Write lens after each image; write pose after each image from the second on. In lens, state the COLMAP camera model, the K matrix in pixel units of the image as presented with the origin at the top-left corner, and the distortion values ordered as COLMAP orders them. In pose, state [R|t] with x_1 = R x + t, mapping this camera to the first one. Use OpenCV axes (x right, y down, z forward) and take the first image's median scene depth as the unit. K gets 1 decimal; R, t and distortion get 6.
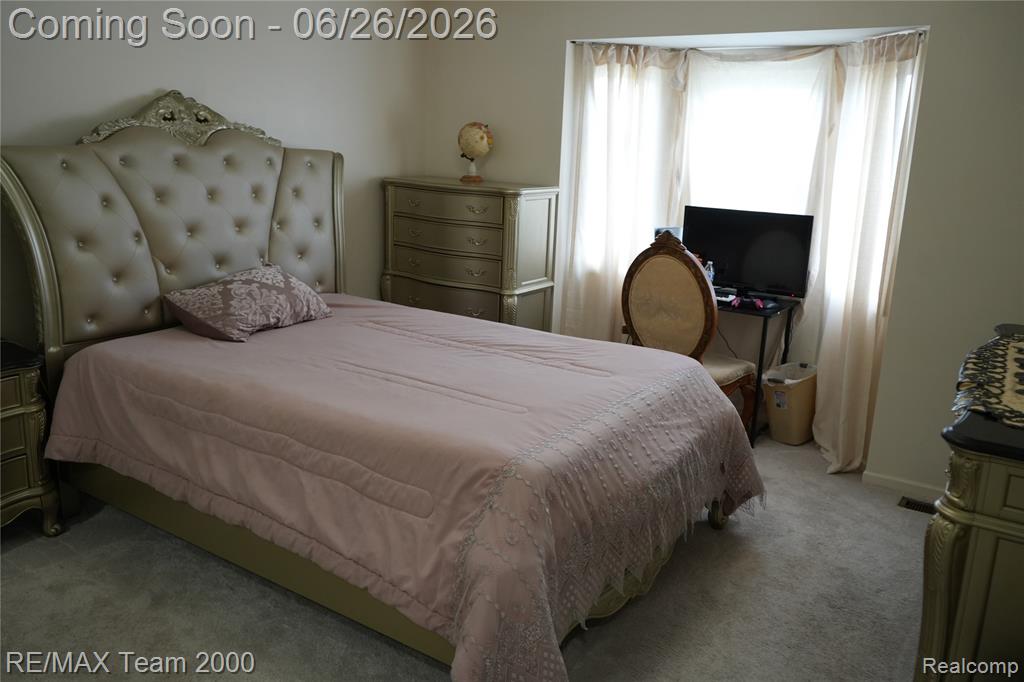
lens RADIAL K [[813.3, 0, 514.4], [0, 813.3, 344.3], [0, 0, 1]] dist [-0.018837, 0.014432]
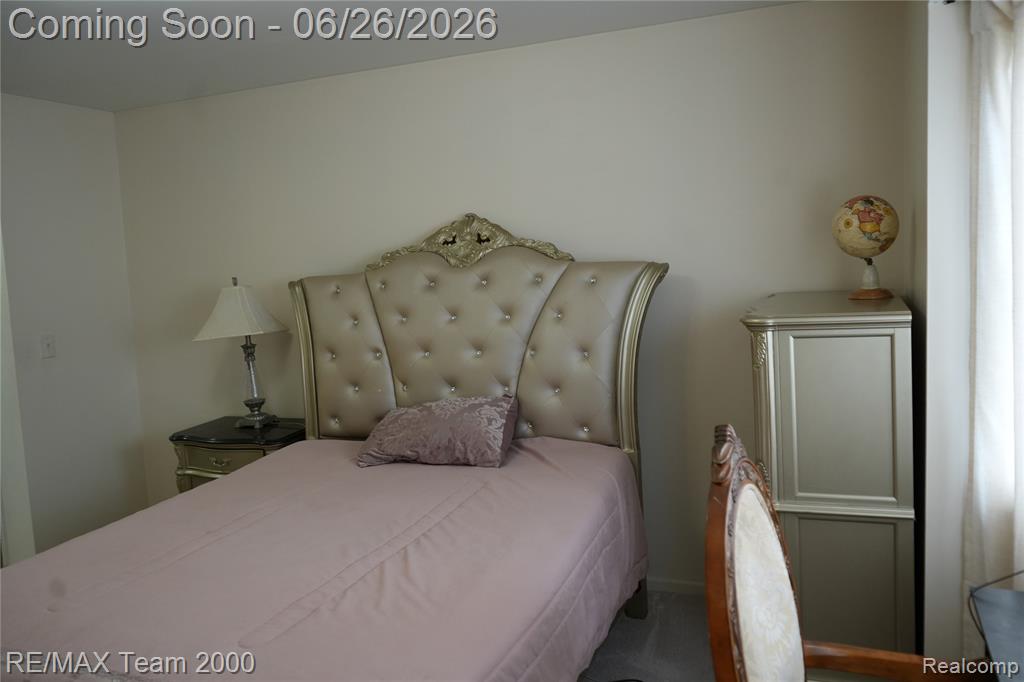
lens RADIAL K [[813.3, 0, 512.2], [0, 813.3, 339.5], [0, 0, 1]] dist [-0.018837, 0.014432]
pose [[0.201871, 0.046853, -0.978291, 0.584251], [-0.182265, 0.983204, 0.009477, -0.175556], [0.962303, 0.176395, 0.207020, 0.856529]]
